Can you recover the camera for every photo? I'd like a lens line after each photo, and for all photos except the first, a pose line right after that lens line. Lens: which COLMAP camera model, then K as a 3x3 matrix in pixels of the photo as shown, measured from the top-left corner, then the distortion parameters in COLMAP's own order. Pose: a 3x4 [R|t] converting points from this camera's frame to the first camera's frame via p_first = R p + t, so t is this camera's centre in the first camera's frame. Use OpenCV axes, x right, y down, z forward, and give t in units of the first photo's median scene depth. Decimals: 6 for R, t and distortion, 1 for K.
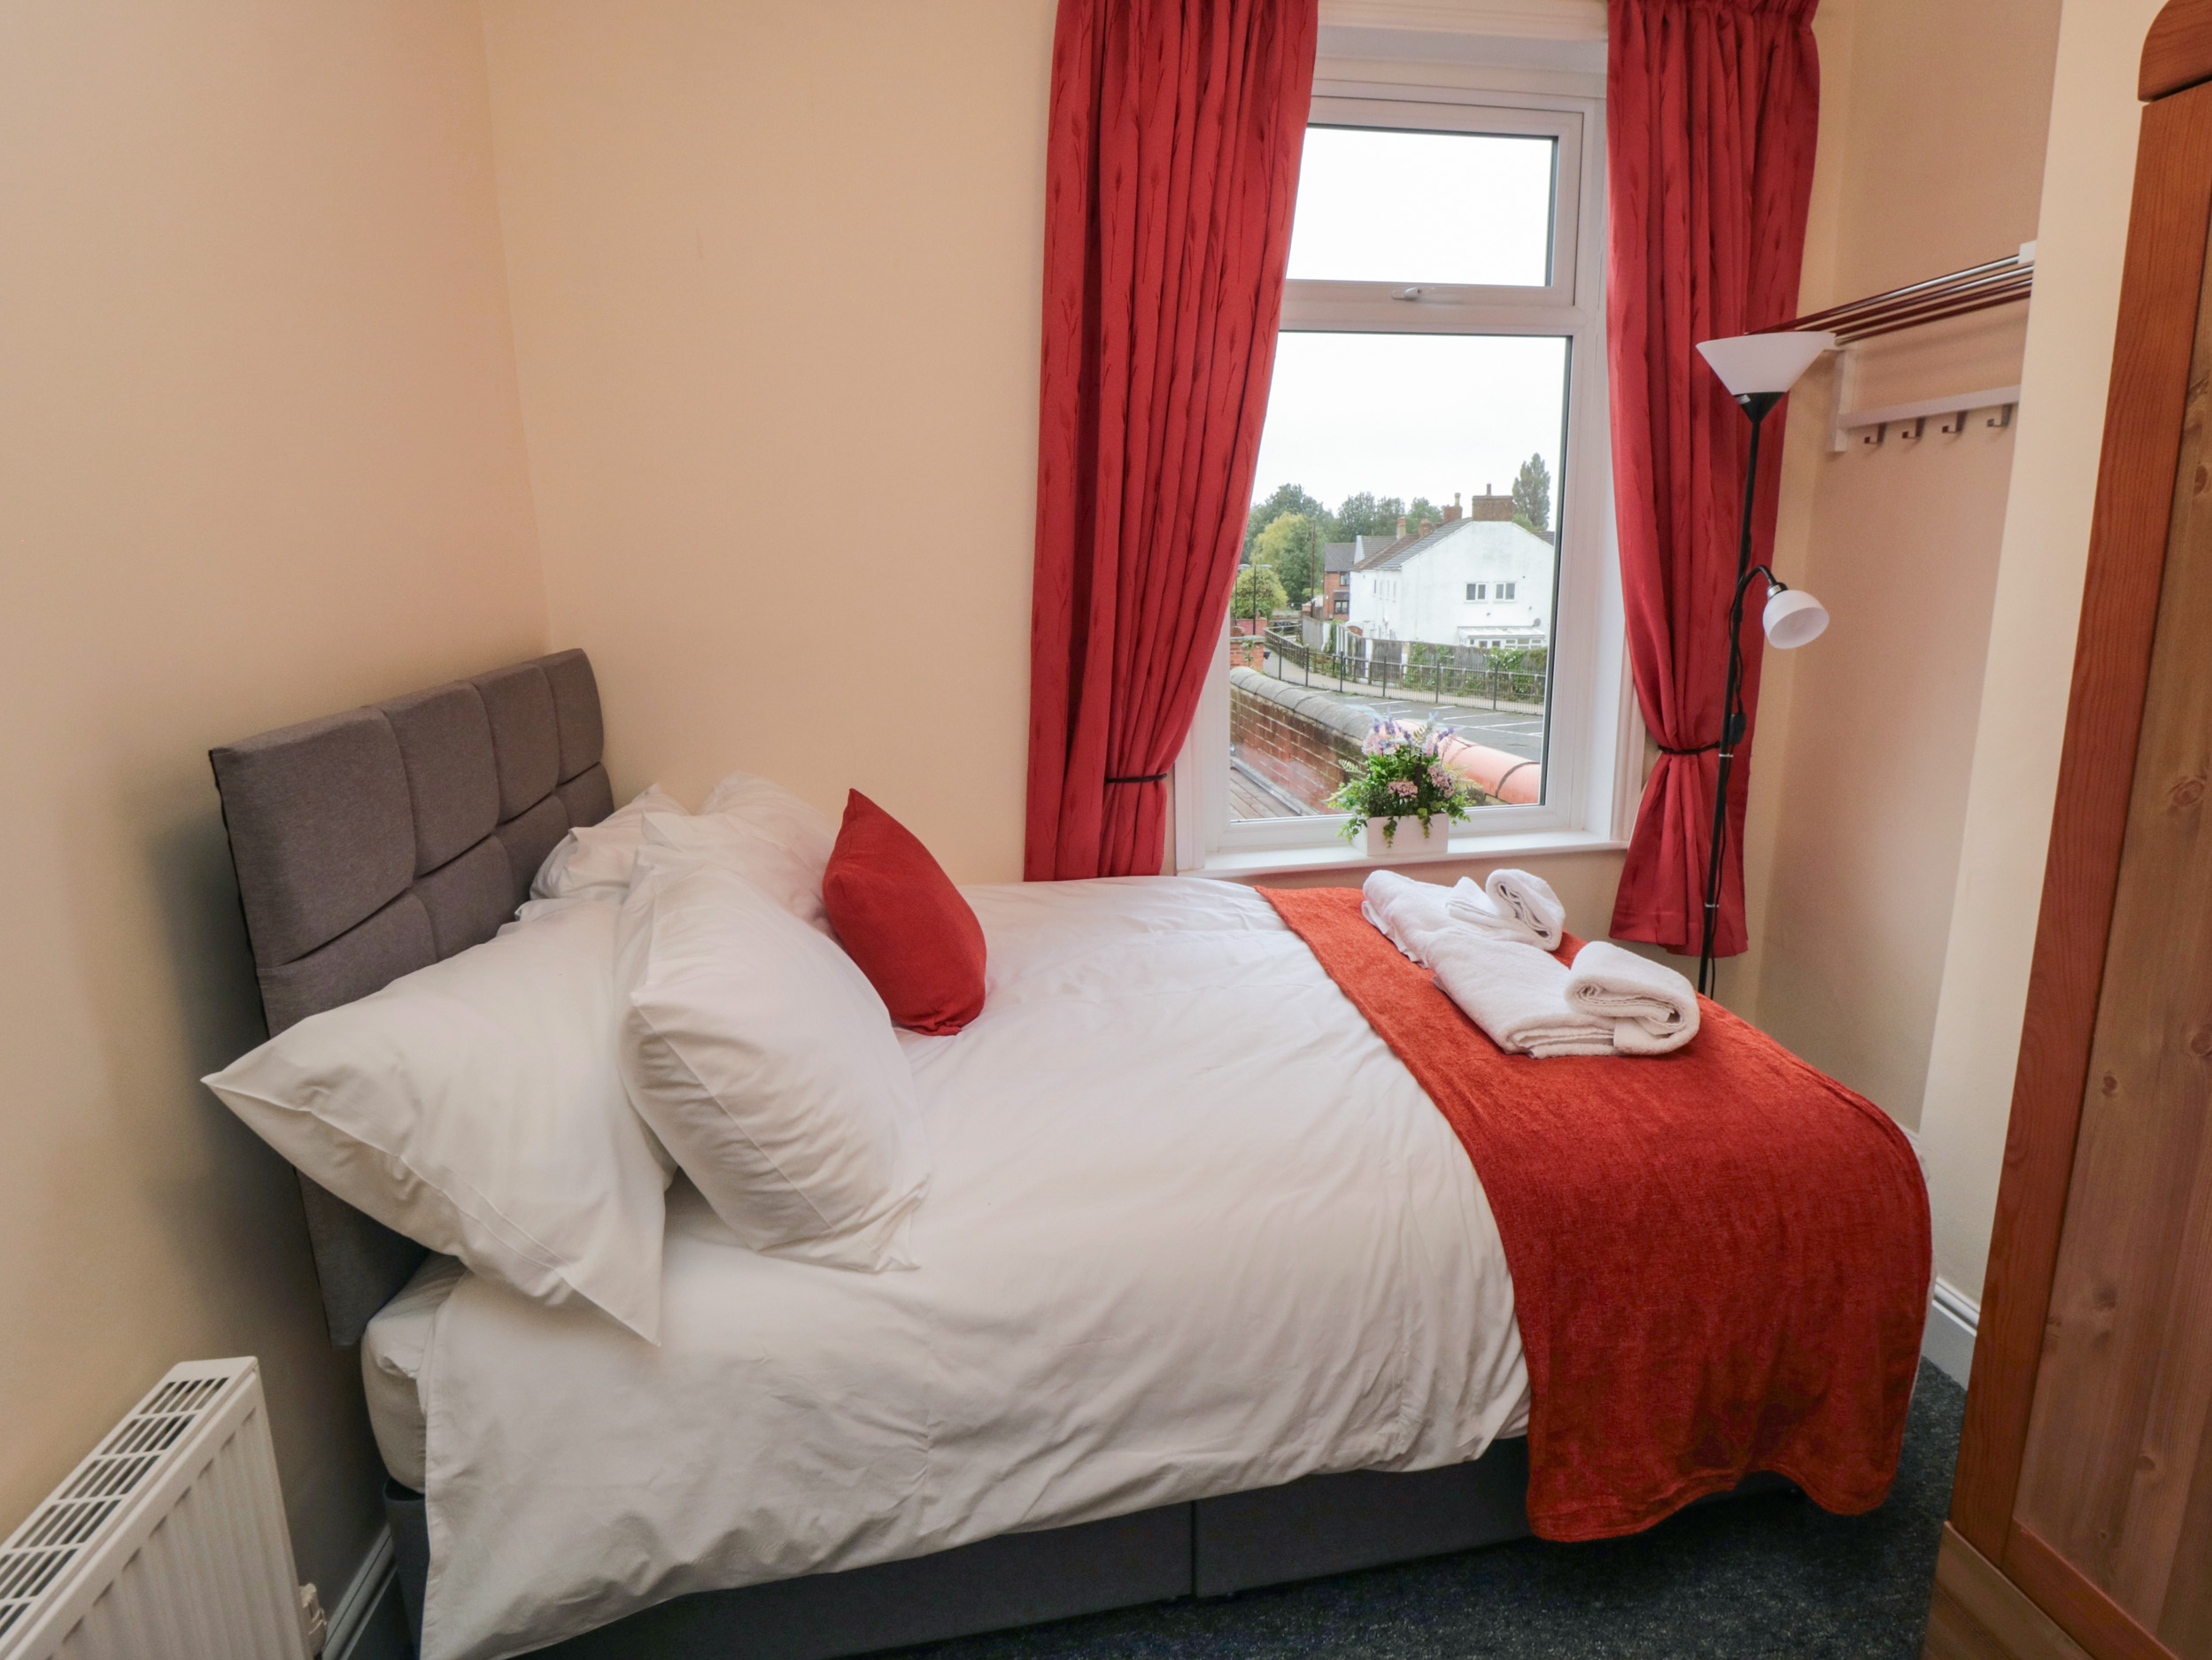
lens RADIAL K [[1175.2, 0, 1148.1], [0, 1175.2, 822.5], [0, 0, 1]] dist [0.002482, -0.015151]
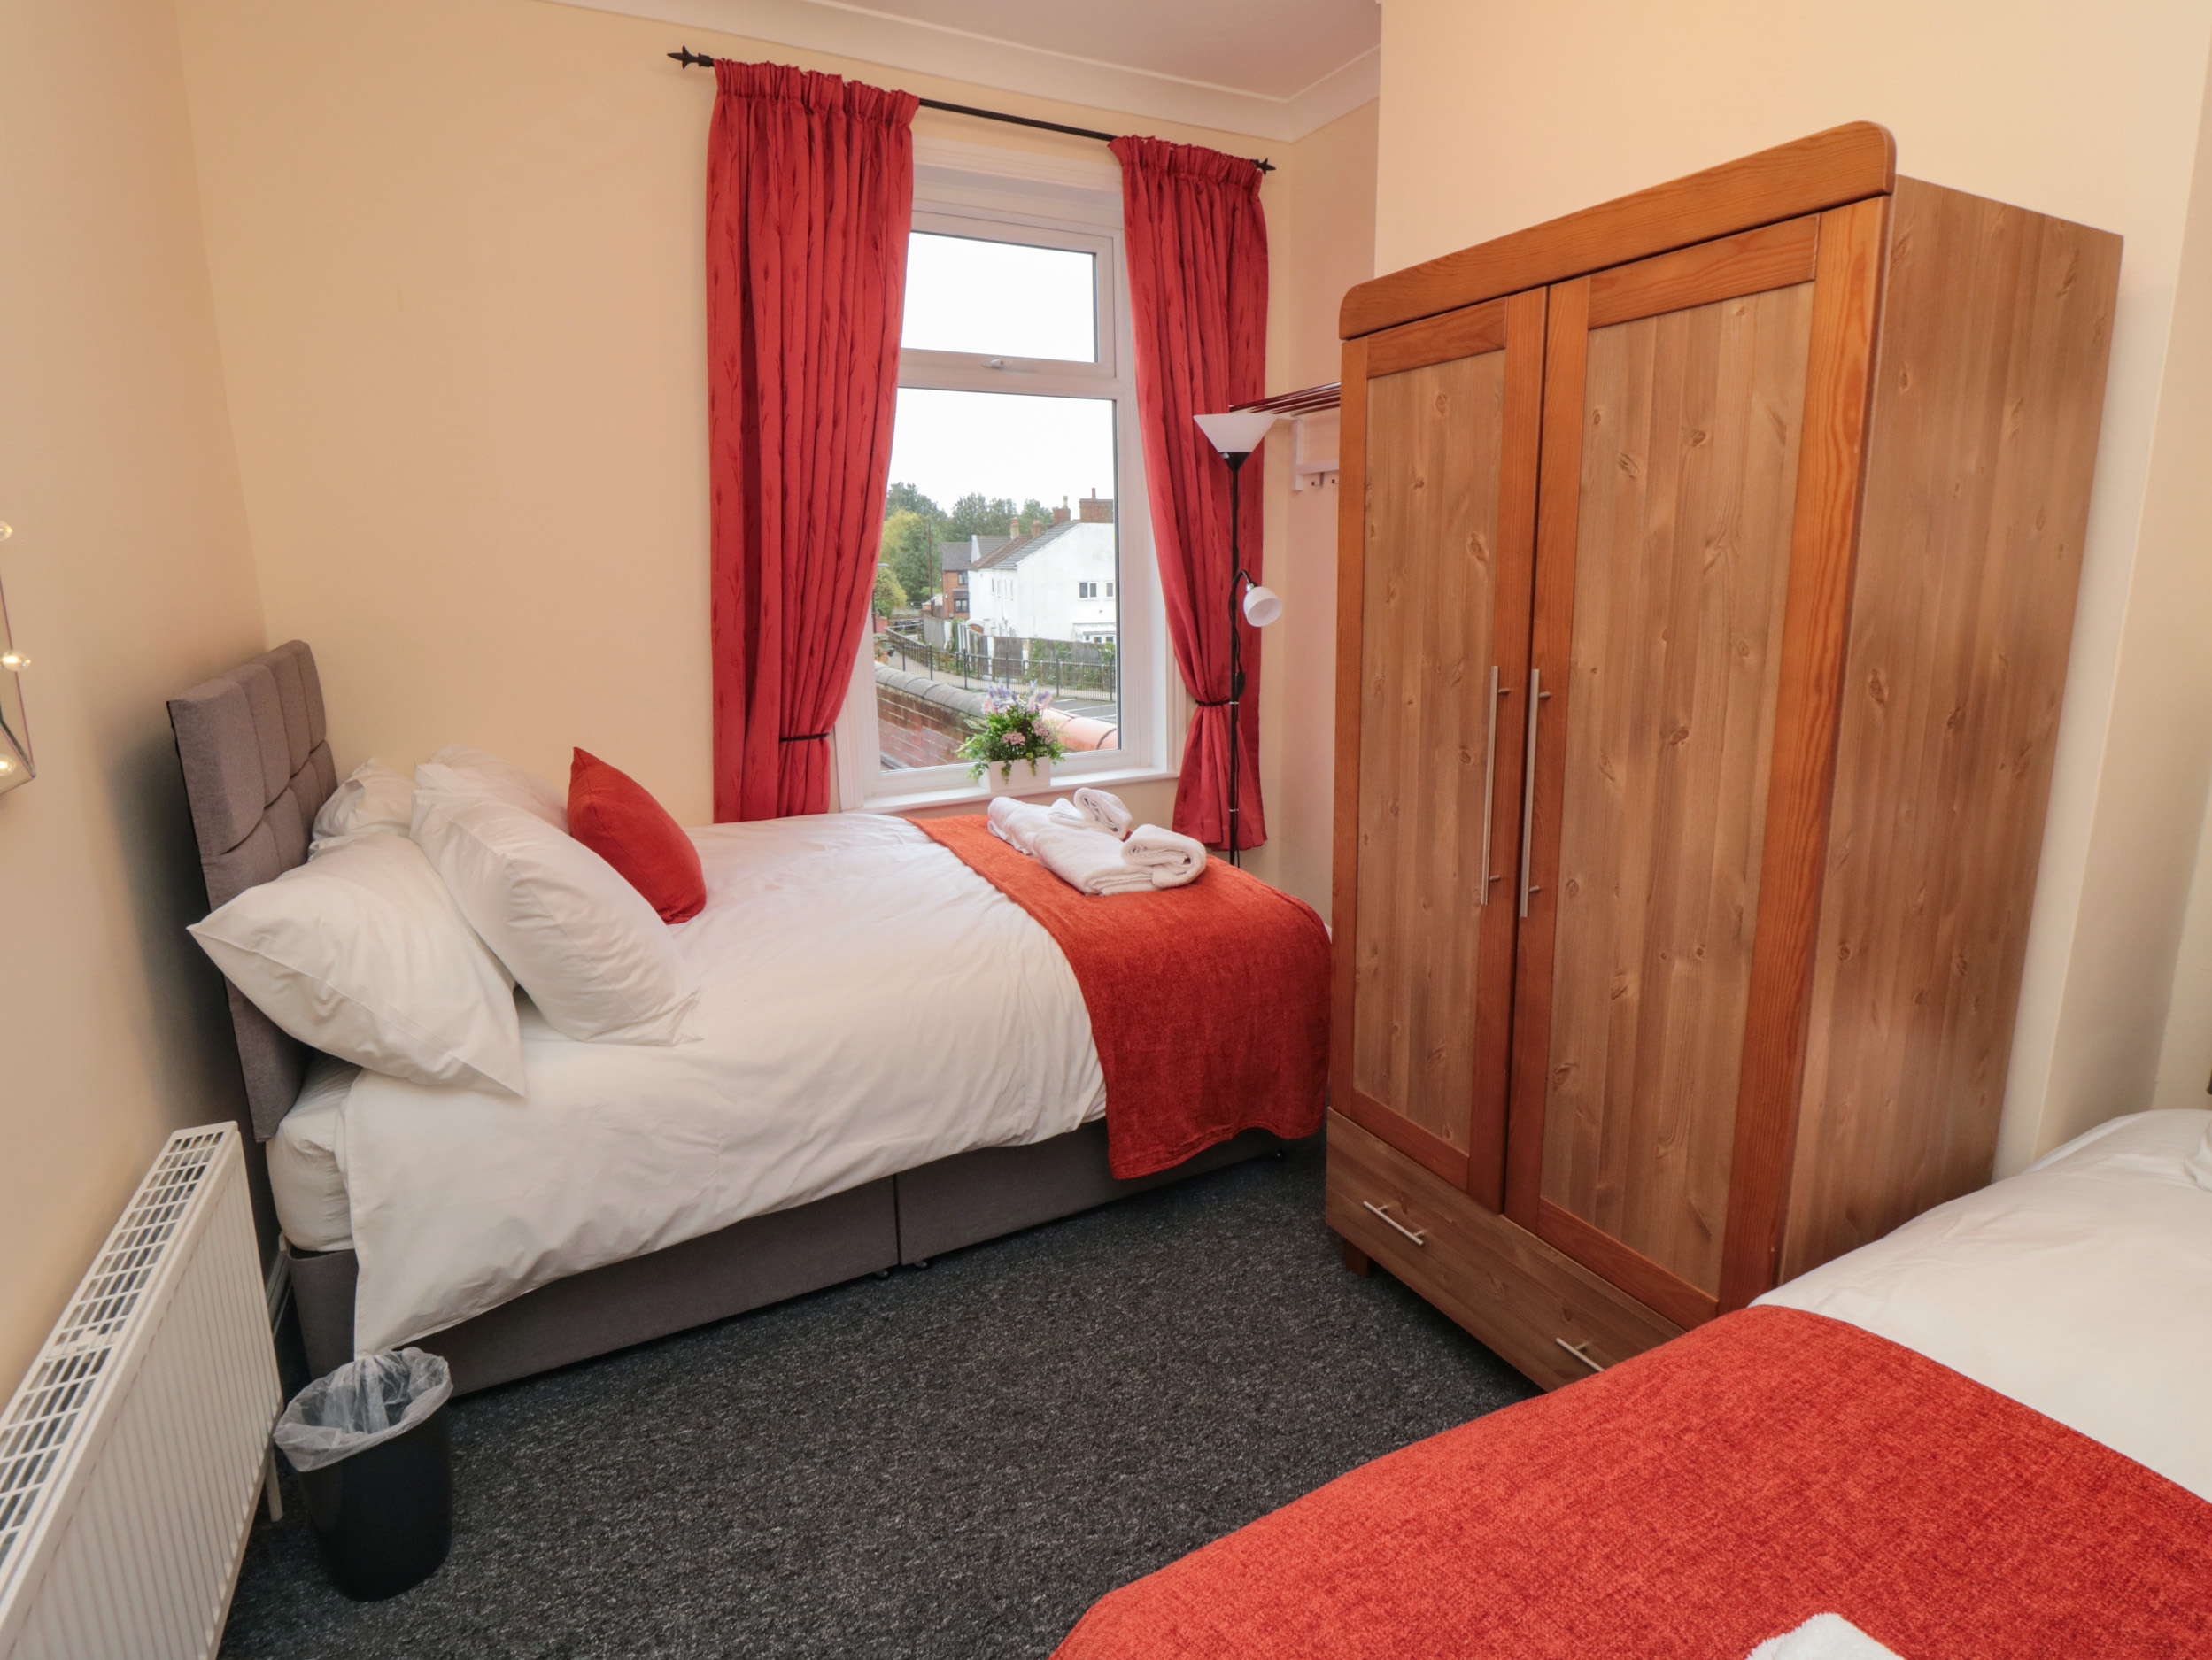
lens RADIAL K [[1175.2, 0, 1148.1], [0, 1175.2, 822.5], [0, 0, 1]] dist [0.002482, -0.015151]
pose [[0.950717, -0.062194, 0.303760, -0.067448], [0.061891, 0.998026, 0.010636, 0.088541], [-0.303822, 0.008688, 0.952689, -0.437320]]
